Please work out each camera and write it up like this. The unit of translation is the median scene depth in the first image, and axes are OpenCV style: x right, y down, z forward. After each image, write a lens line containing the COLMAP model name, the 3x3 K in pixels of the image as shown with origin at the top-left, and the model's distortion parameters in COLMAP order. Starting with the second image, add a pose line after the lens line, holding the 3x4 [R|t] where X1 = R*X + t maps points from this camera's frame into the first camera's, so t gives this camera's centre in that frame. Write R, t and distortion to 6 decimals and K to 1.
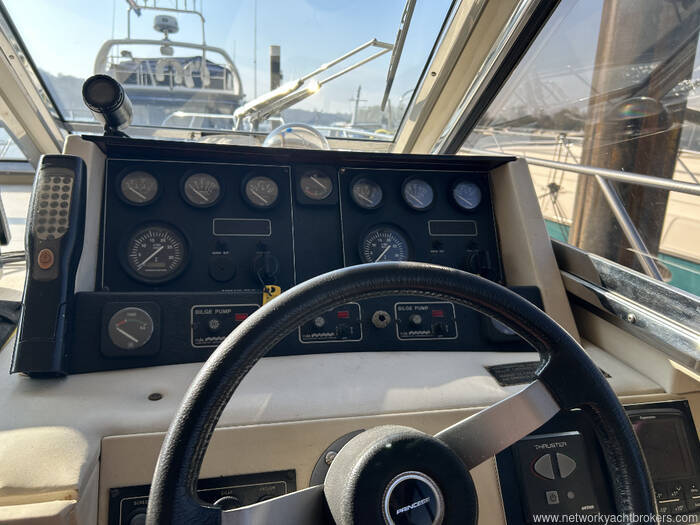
lens RADIAL K [[542.4, 0, 350.2], [0, 542.4, 261.9], [0, 0, 1]] dist [0.011281, 0.003136]
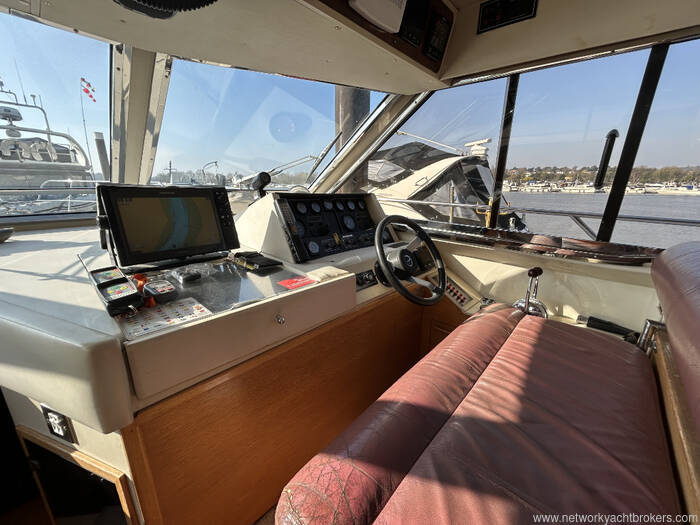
lens RADIAL K [[281.4, 0, 348.9], [0, 281.4, 262.9], [0, 0, 1]] dist [-0.000924, 0.000226]
pose [[0.831372, -0.179757, 0.525840, -0.063065], [0.160460, 0.983585, 0.082543, 0.005714], [-0.532046, 0.015753, 0.846569, -0.033998]]
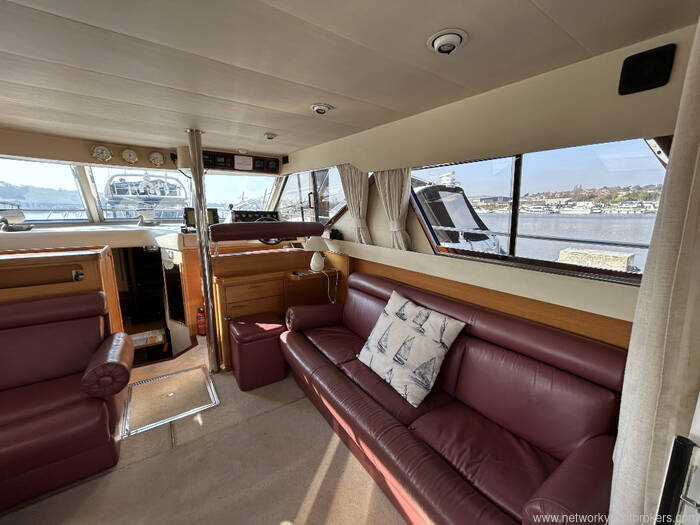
lens RADIAL K [[284.4, 0, 343.0], [0, 284.4, 261.6], [0, 0, 1]] dist [0.011858, 0.000066]
pose [[0.936940, -0.104471, 0.333511, -0.025755], [0.124460, 0.991455, -0.039079, 0.066846], [-0.326579, 0.078124, 0.941936, -0.261084]]
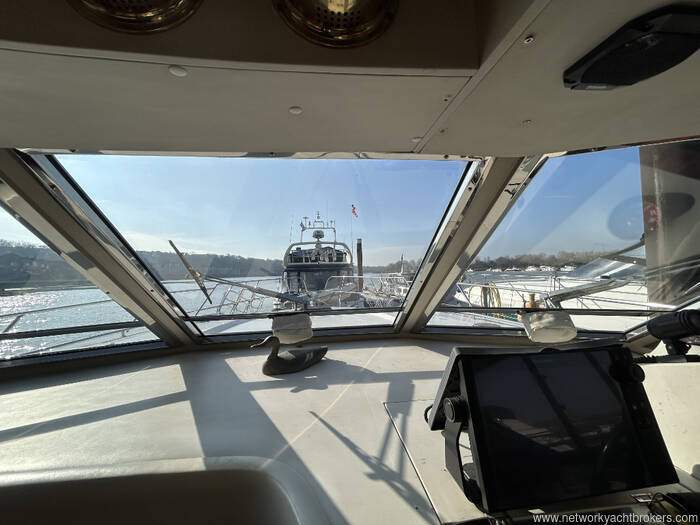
lens RADIAL K [[281.4, 0, 348.9], [0, 281.4, 262.9], [0, 0, 1]] dist [-0.000924, 0.000226]
pose [[0.989566, -0.069186, -0.126380, -0.084149], [0.031198, 0.959247, -0.280843, -0.018255], [0.140660, 0.273970, 0.951396, 0.005962]]
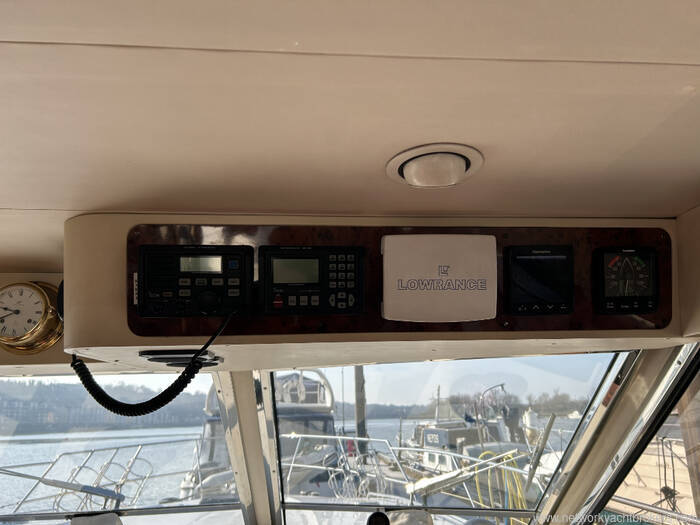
lens RADIAL K [[532.0, 0, 349.6], [0, 532.0, 262.0], [0, 0, 1]] dist [0.048672, -0.072899]
pose [[0.987948, -0.105099, -0.113636, -0.018149], [0.032870, 0.859853, -0.509483, -0.010833], [0.151256, 0.499607, 0.852944, -0.053567]]
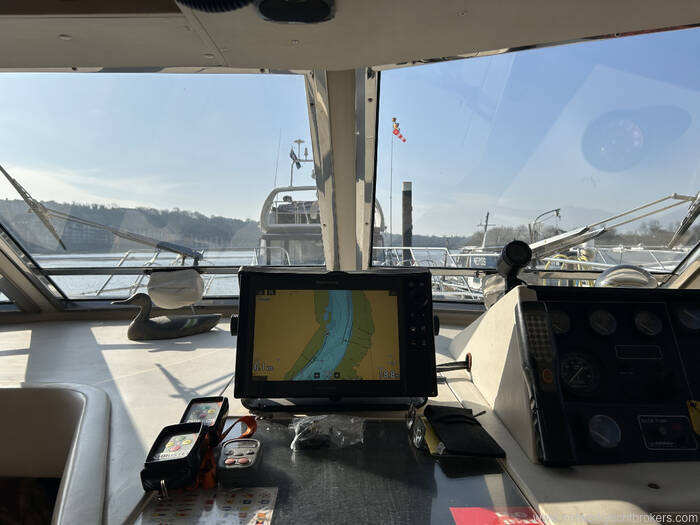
lens RADIAL K [[529.6, 0, 349.5], [0, 529.6, 268.7], [0, 0, 1]] dist [0.048593, -0.053097]
pose [[0.975264, -0.033958, -0.218419, -0.037908], [-0.012759, 0.977833, -0.208997, 0.000883], [0.220674, 0.206614, 0.953212, -0.023882]]
